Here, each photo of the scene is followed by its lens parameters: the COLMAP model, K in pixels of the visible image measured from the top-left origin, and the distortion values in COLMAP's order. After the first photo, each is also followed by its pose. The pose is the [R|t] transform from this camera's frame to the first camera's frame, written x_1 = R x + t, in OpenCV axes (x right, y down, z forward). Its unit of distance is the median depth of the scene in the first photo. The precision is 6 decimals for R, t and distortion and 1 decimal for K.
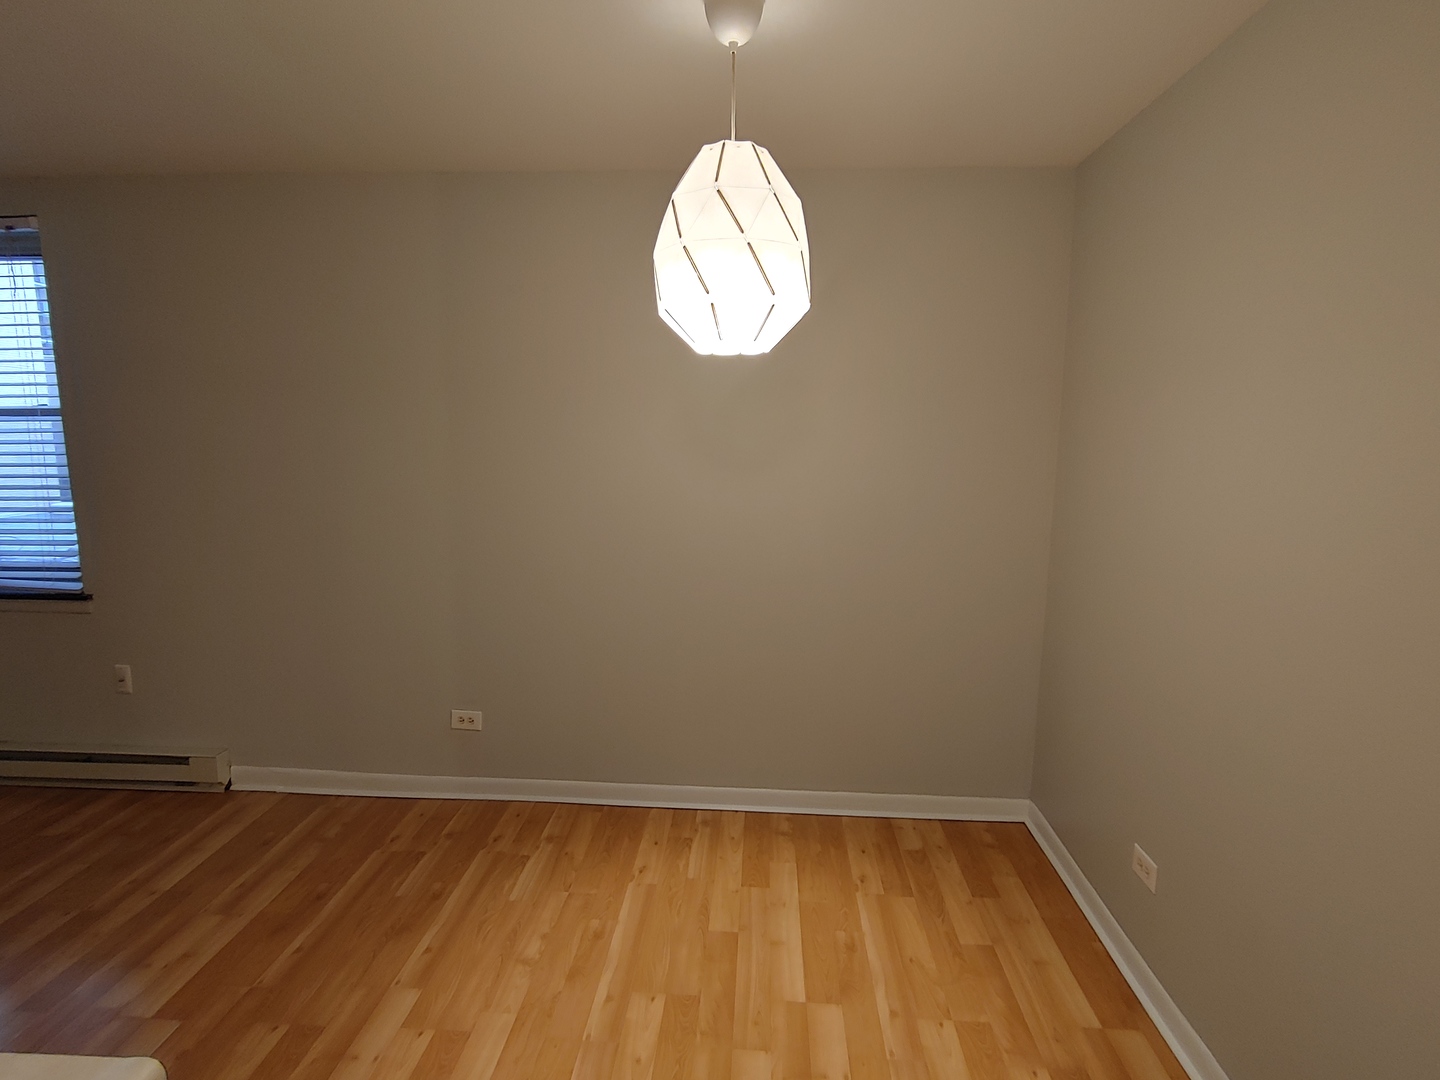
lens RADIAL K [[760.1, 0, 711.5], [0, 760.1, 529.9], [0, 0, 1]] dist [-0.001895, 0.000050]
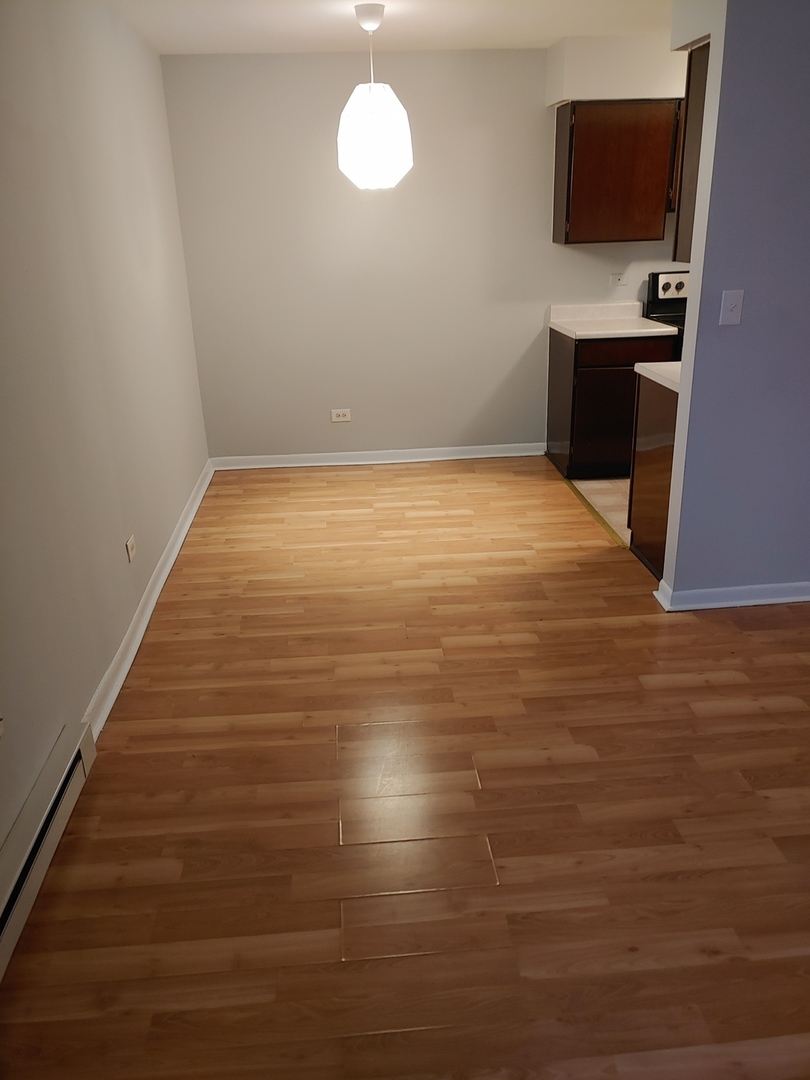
lens RADIAL K [[859.9, 0, 406.9], [0, 859.9, 545.0], [0, 0, 1]] dist [0.009719, 0.002936]
pose [[-0.159398, -0.359679, 0.919360, -1.687283], [0.146347, 0.912368, 0.382317, -0.156369], [-0.976307, 0.195486, -0.092792, 0.898632]]
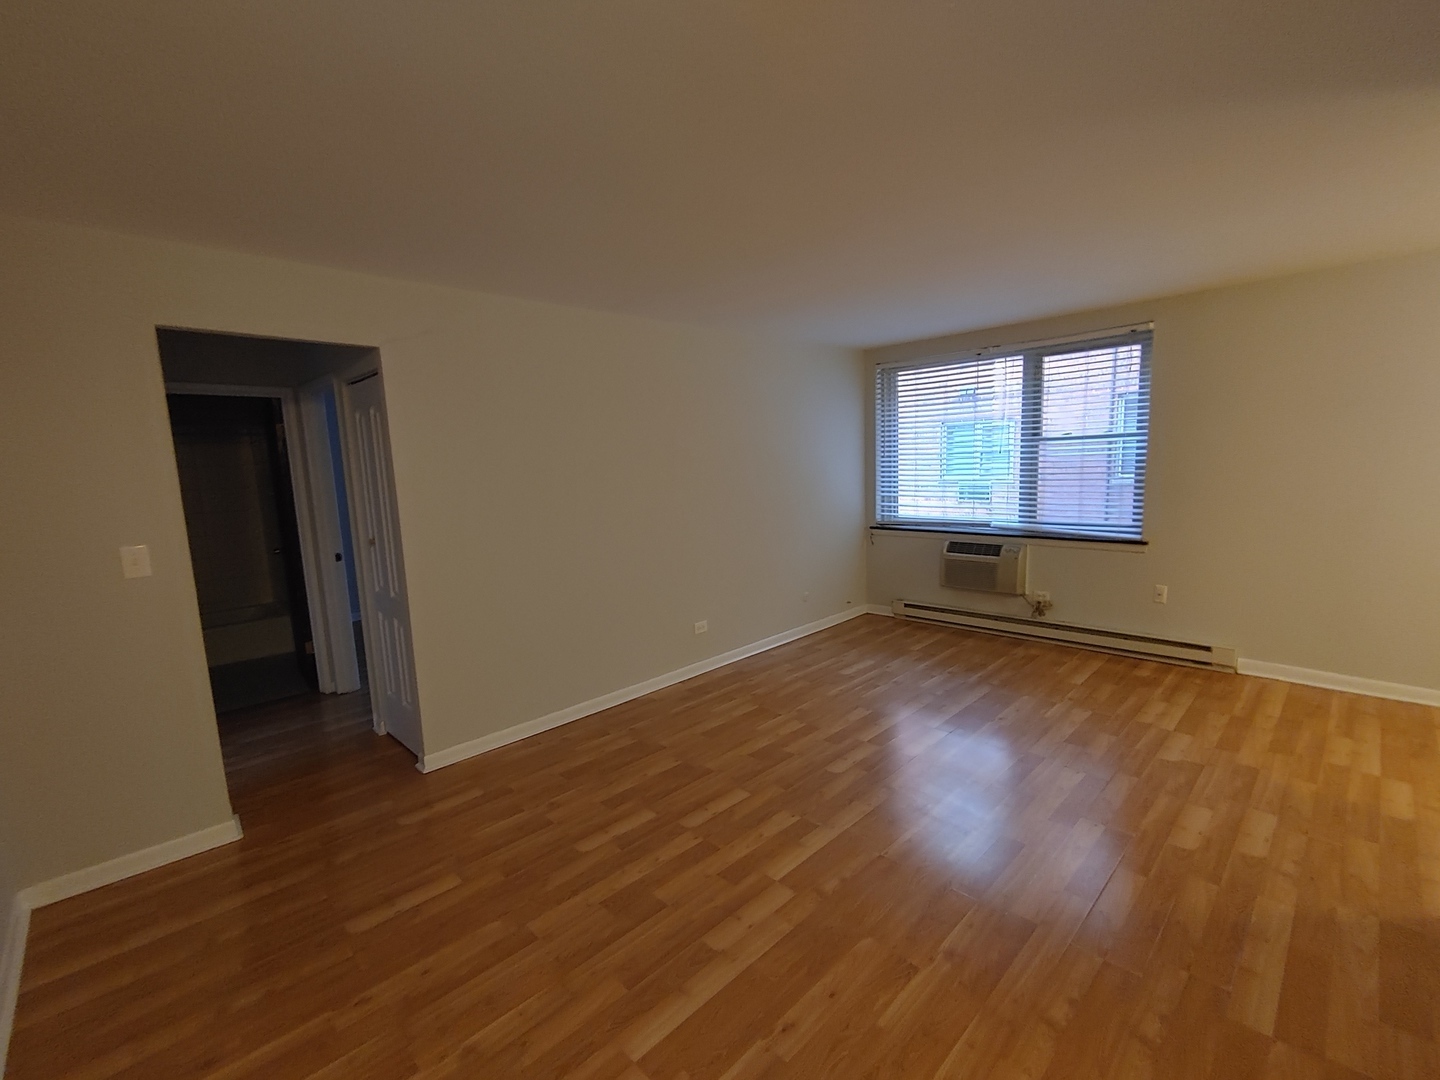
lens RADIAL K [[638.4, 0, 712.7], [0, 638.4, 544.1], [0, 0, 1]] dist [0.002740, 0.000004]
pose [[0.744428, 0.062160, -0.664803, -0.712358], [-0.042477, 0.998049, 0.045754, 0.079635], [0.666350, -0.005821, 0.745617, -0.856398]]
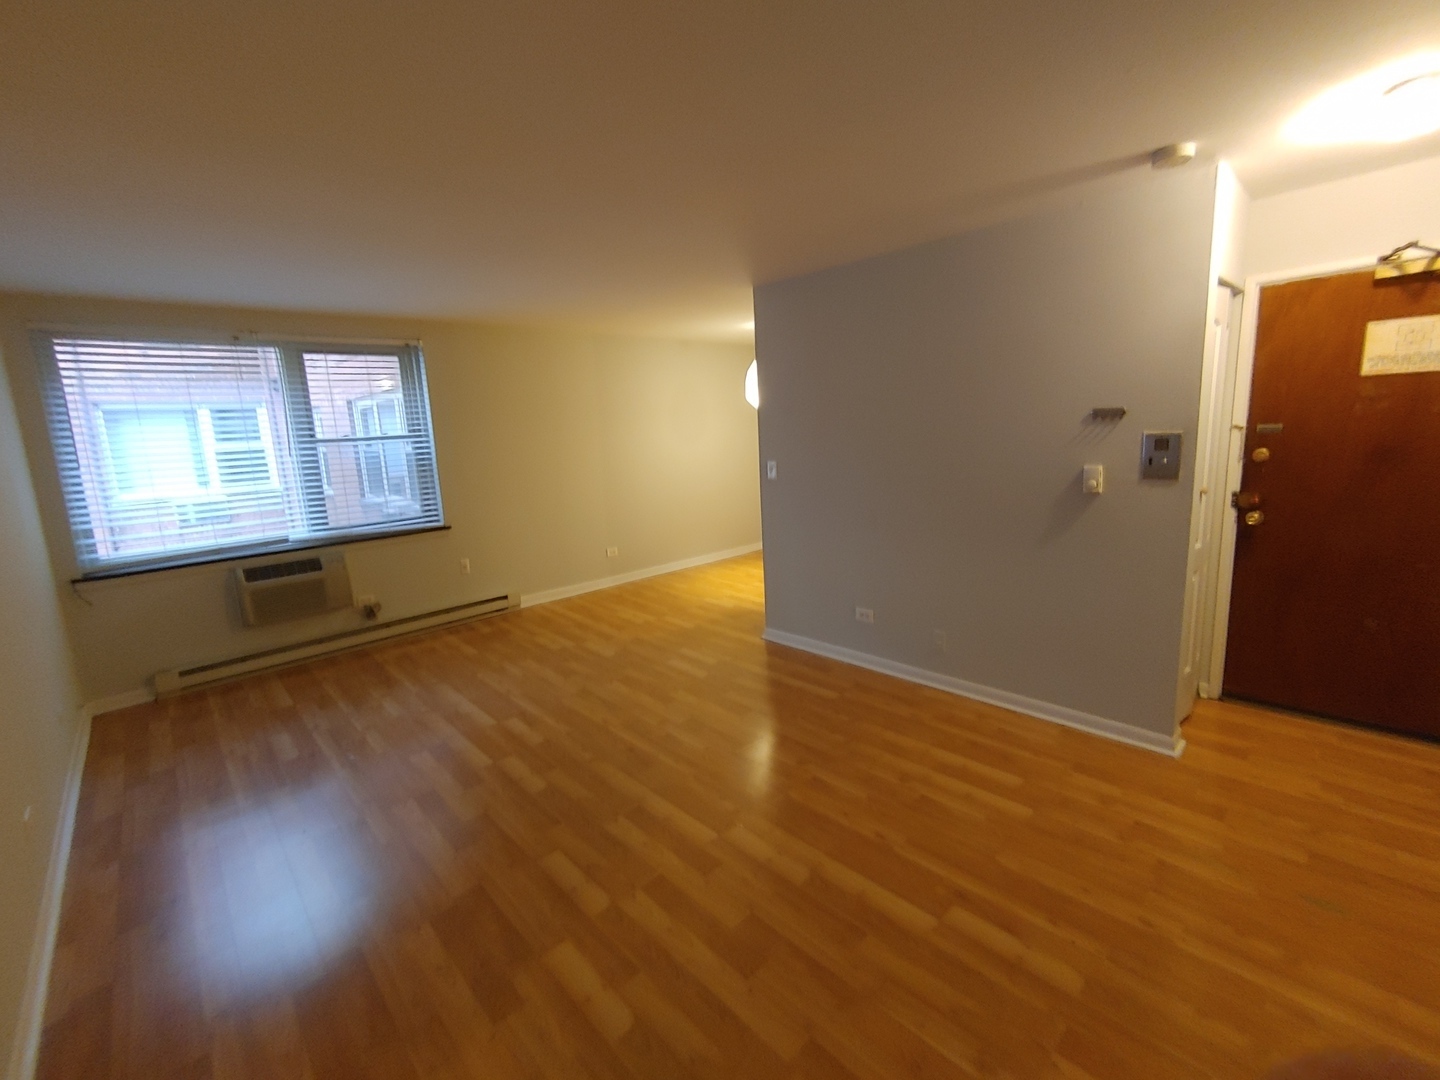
lens RADIAL K [[618.5, 0, 718.4], [0, 618.5, 531.8], [0, 0, 1]] dist [-0.004957, -0.000226]
pose [[0.683204, -0.155346, 0.713512, -1.806566], [0.136866, 0.987035, 0.083845, 0.072125], [-0.717286, 0.040373, 0.695608, -0.775715]]
